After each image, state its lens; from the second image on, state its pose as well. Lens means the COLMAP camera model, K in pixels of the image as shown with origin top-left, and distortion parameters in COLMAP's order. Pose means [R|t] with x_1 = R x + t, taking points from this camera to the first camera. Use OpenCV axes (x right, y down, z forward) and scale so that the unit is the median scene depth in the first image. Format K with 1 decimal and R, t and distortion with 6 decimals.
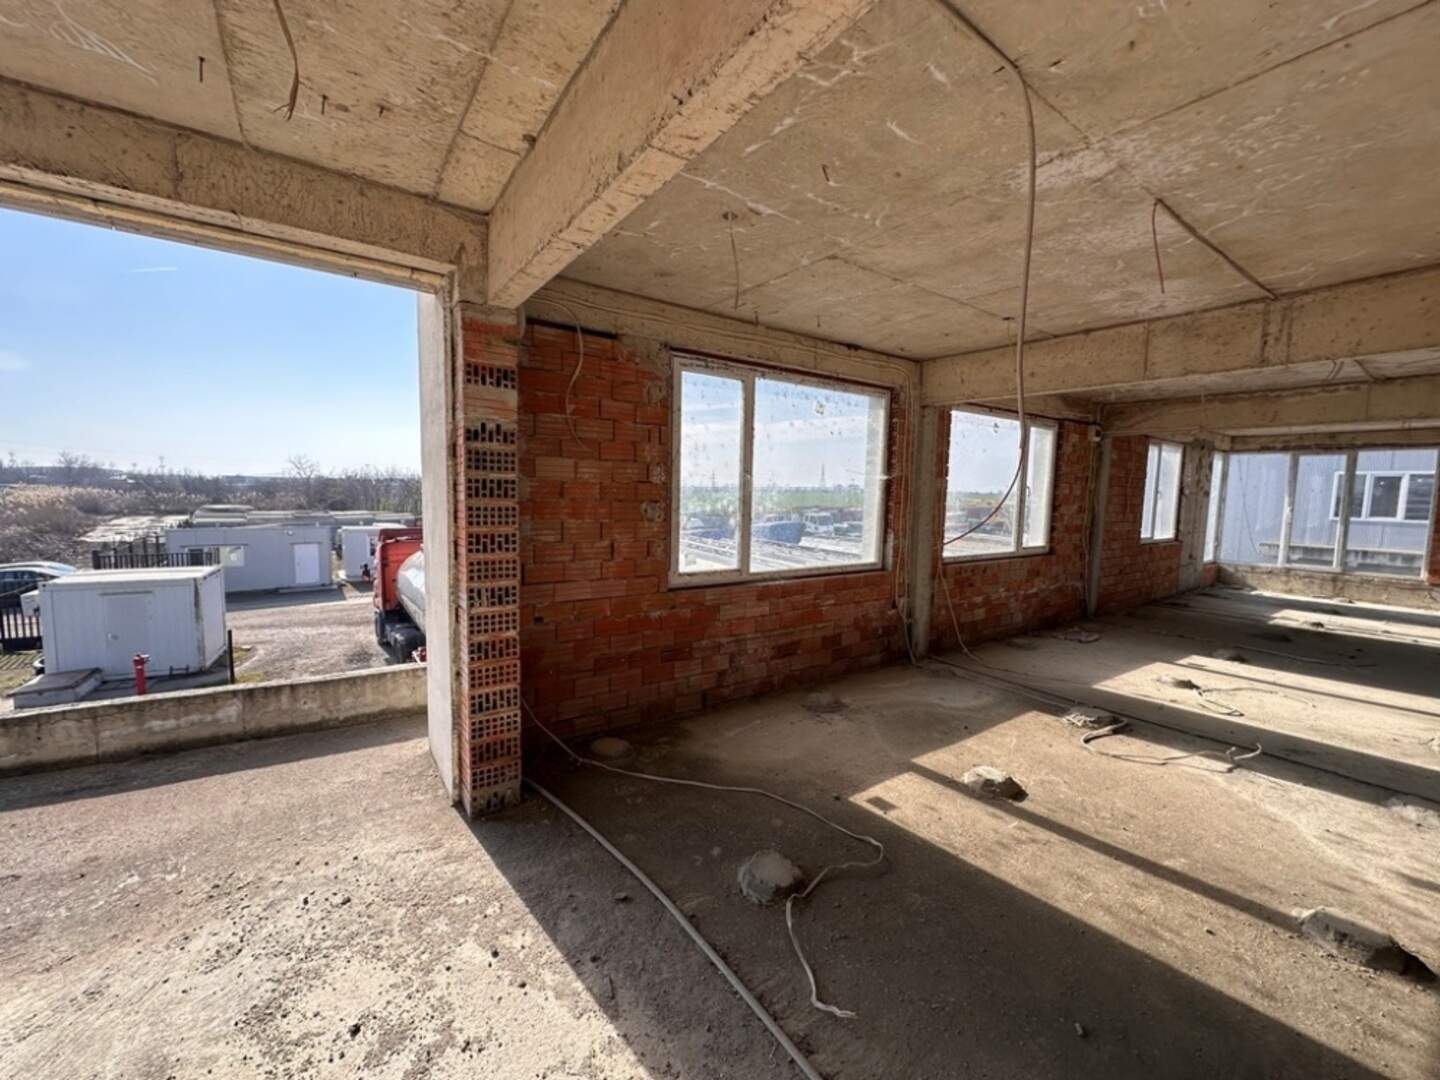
lens RADIAL K [[566.0, 0, 720.0], [0, 566.0, 540.0], [0, 0, 1]] dist [-0.000250, 0.000005]
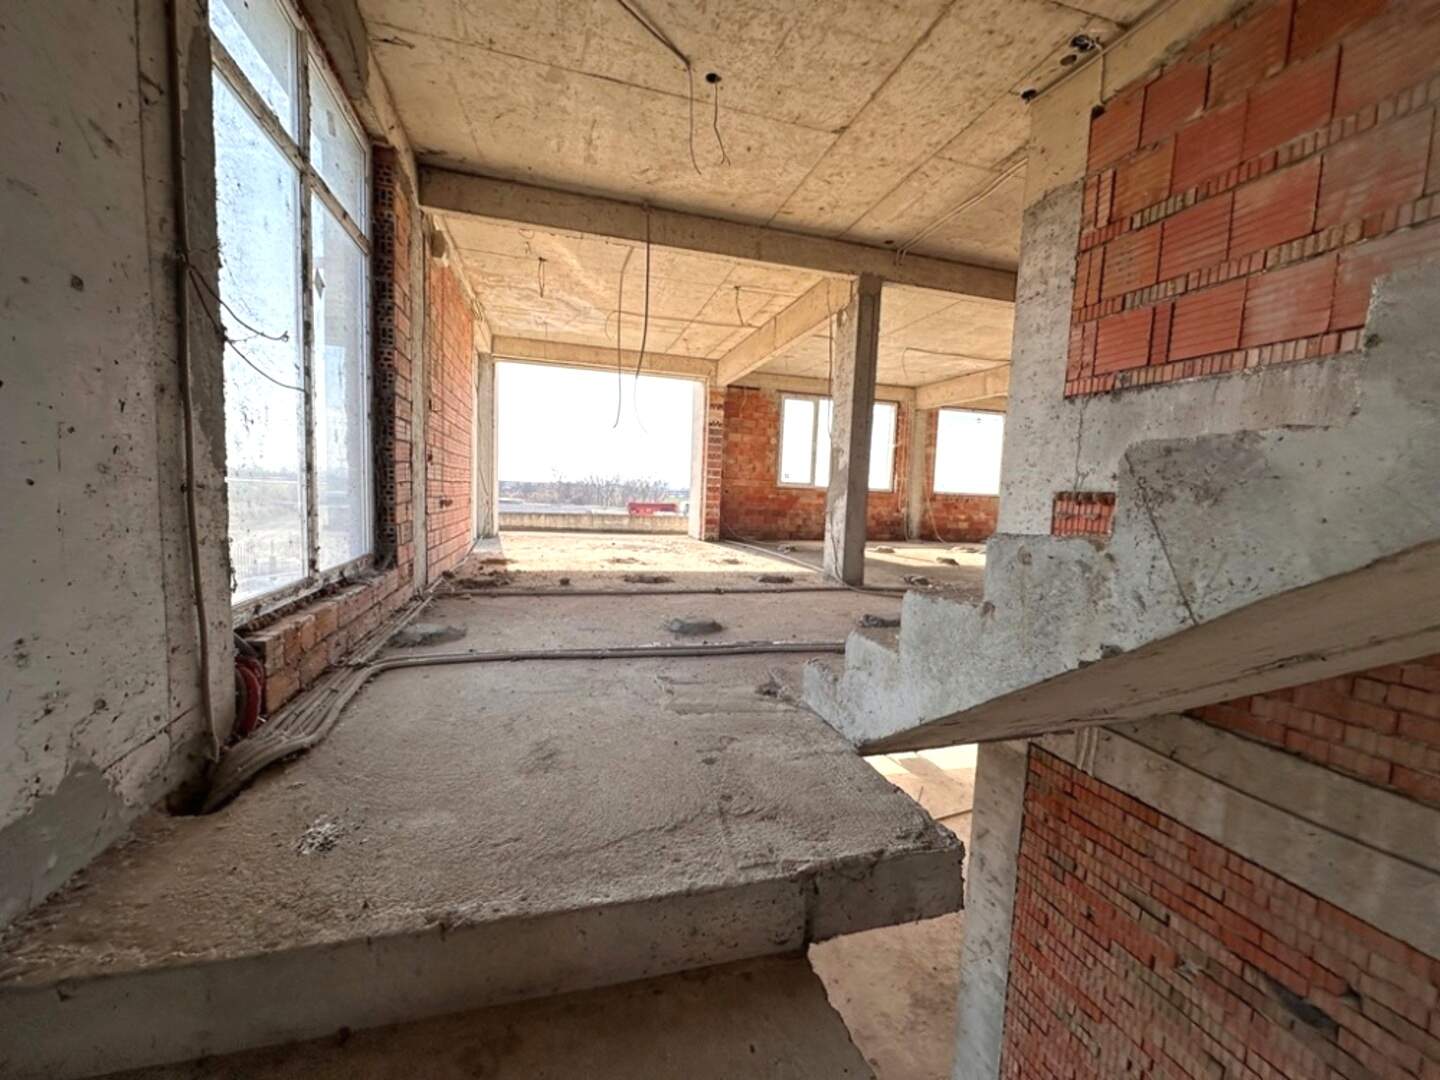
lens RADIAL K [[571.8, 0, 720.0], [0, 571.8, 540.0], [0, 0, 1]] dist [-0.000622, -0.000014]
pose [[0.946139, 0.039782, -0.321307, 0.522053], [-0.045552, 0.998907, -0.010458, 0.379502], [0.320540, 0.024531, 0.946917, -1.550096]]
